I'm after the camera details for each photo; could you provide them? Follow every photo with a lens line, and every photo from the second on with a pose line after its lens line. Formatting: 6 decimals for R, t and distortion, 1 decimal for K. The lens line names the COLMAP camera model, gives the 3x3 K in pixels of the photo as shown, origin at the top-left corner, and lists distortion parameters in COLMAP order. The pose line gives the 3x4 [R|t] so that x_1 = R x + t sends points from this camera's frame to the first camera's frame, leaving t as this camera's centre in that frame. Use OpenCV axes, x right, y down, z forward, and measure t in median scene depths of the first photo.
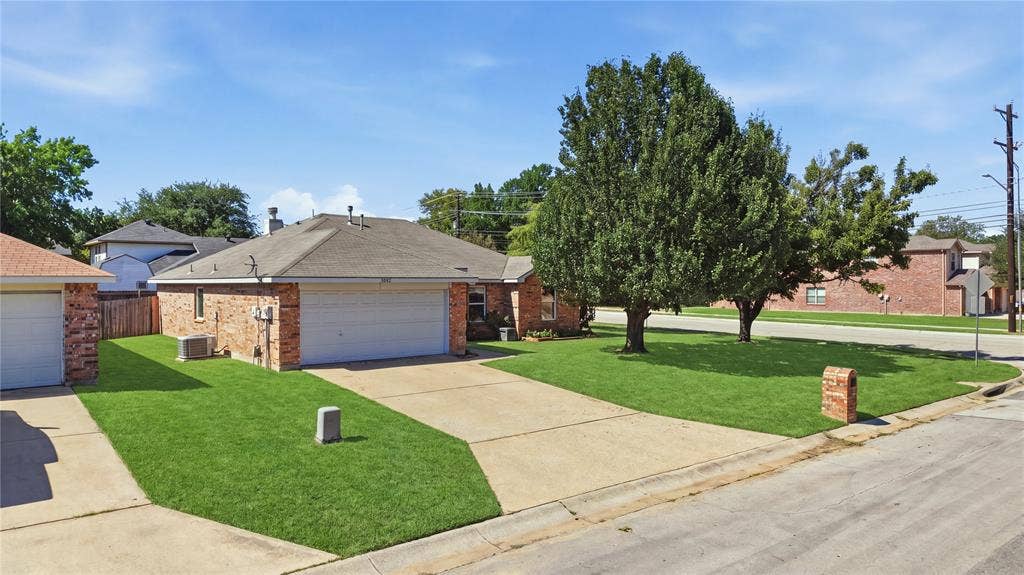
lens RADIAL K [[692.0, 0, 512.0], [0, 692.0, 287.5], [0, 0, 1]] dist [-0.005177, -0.002403]
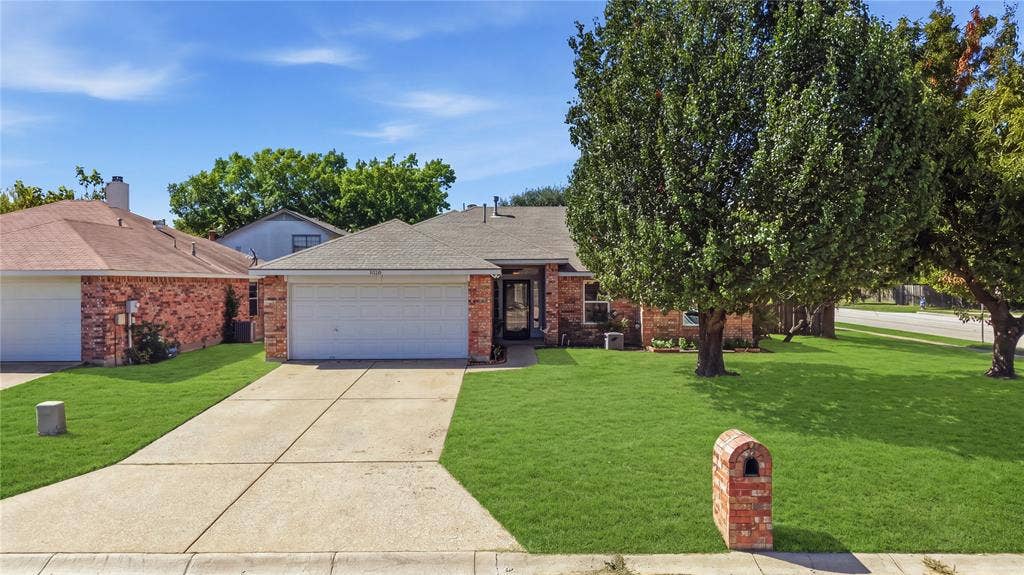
lens RADIAL K [[692.0, 0, 512.0], [0, 692.0, 287.5], [0, 0, 1]] dist [-0.005177, -0.002403]
pose [[0.786502, 0.001987, -0.617585, 0.516524], [-0.003461, 0.999993, -0.001190, 0.009975], [0.617579, 0.003073, 0.786503, 0.399991]]
